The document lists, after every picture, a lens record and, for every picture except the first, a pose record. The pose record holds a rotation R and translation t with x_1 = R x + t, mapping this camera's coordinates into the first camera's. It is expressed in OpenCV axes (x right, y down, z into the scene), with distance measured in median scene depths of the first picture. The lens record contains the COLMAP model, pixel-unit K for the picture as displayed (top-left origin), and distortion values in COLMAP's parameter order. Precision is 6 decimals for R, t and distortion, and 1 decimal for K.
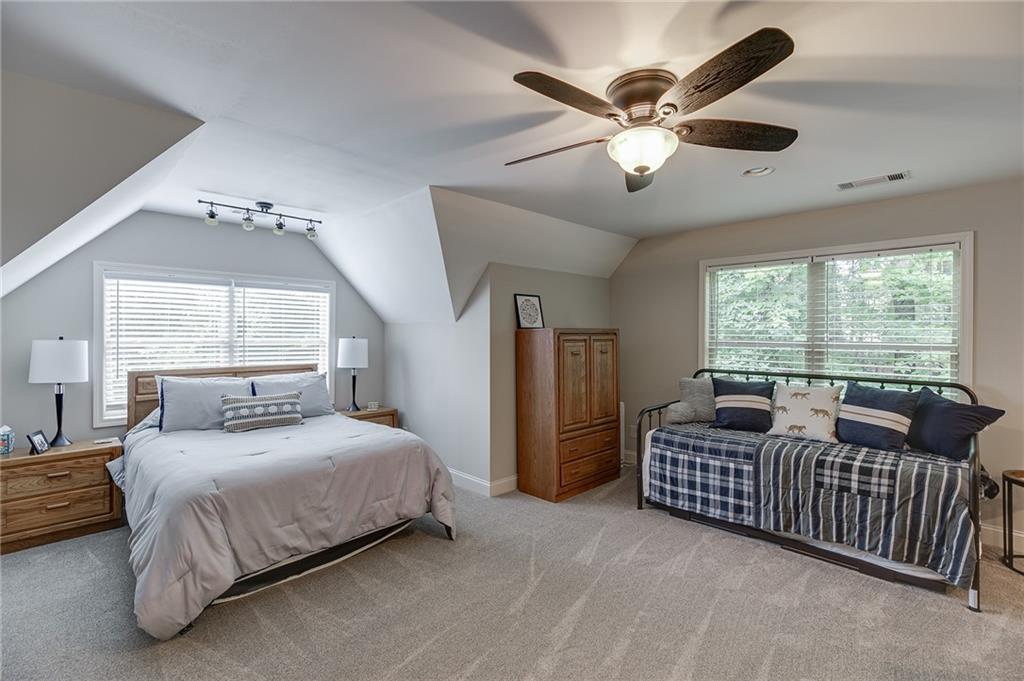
lens RADIAL K [[463.1, 0, 521.3], [0, 463.1, 335.9], [0, 0, 1]] dist [-0.002137, -0.000377]
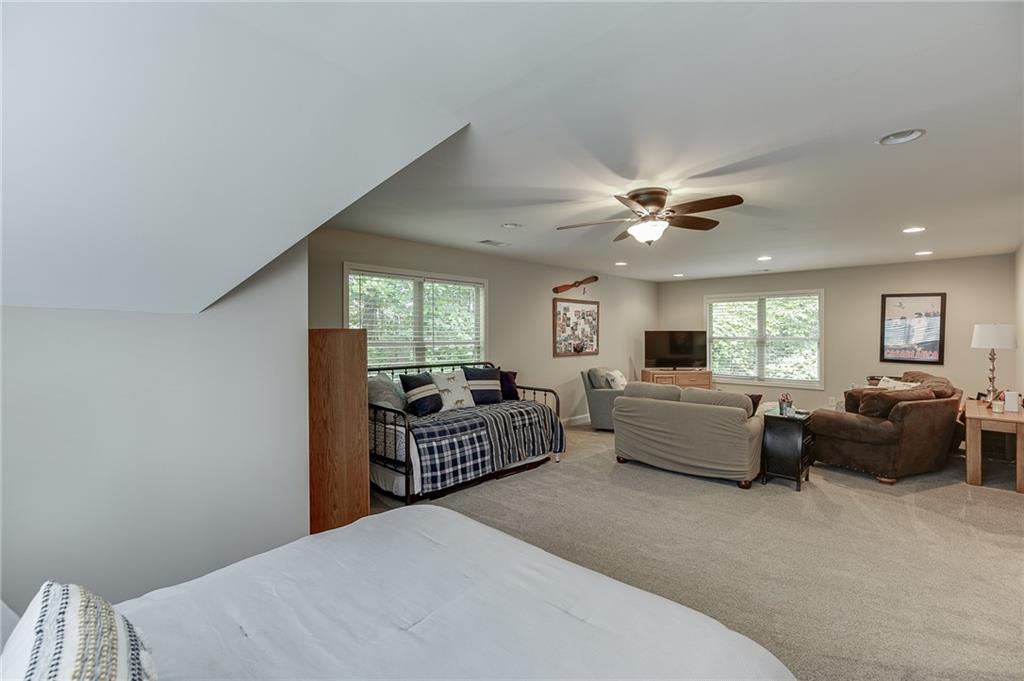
lens RADIAL K [[463.1, 0, 522.5], [0, 463.1, 334.4], [0, 0, 1]] dist [-0.002137, -0.000377]
pose [[-0.013725, -0.004793, 0.999894, -0.798992], [0.010067, 0.999937, 0.004932, -0.010965], [-0.999855, 0.010133, -0.013676, 0.812876]]
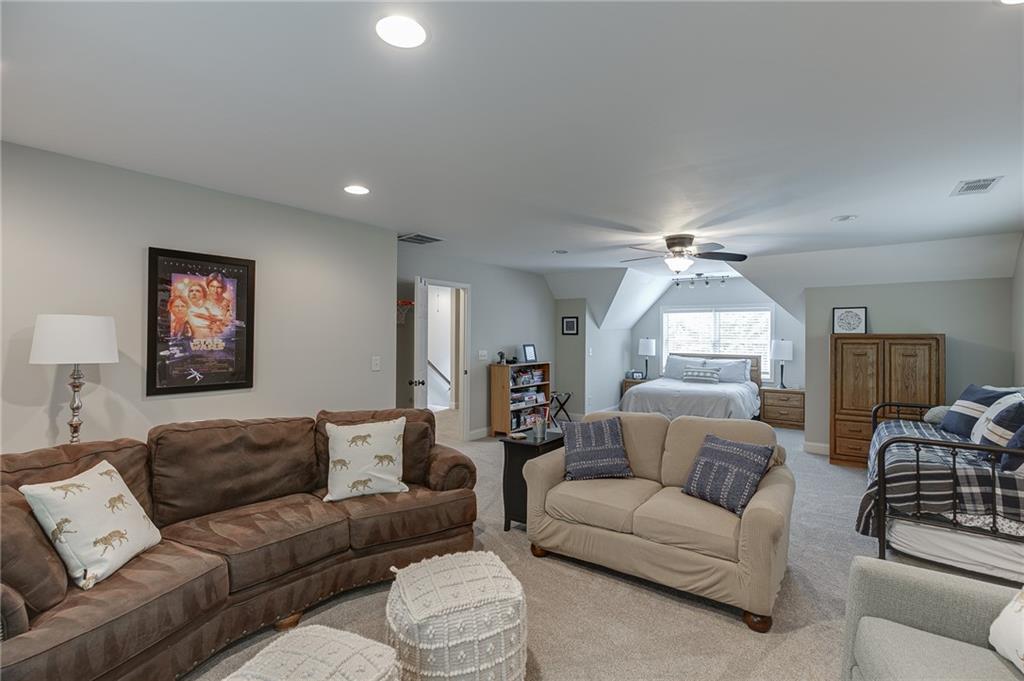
lens RADIAL K [[463.1, 0, 510.9], [0, 463.1, 336.3], [0, 0, 1]] dist [-0.002137, -0.000377]
pose [[0.136062, 0.003842, -0.990693, 1.353193], [-0.009267, 0.999954, 0.002606, -0.005212], [0.990657, 0.008826, 0.136091, -0.111023]]
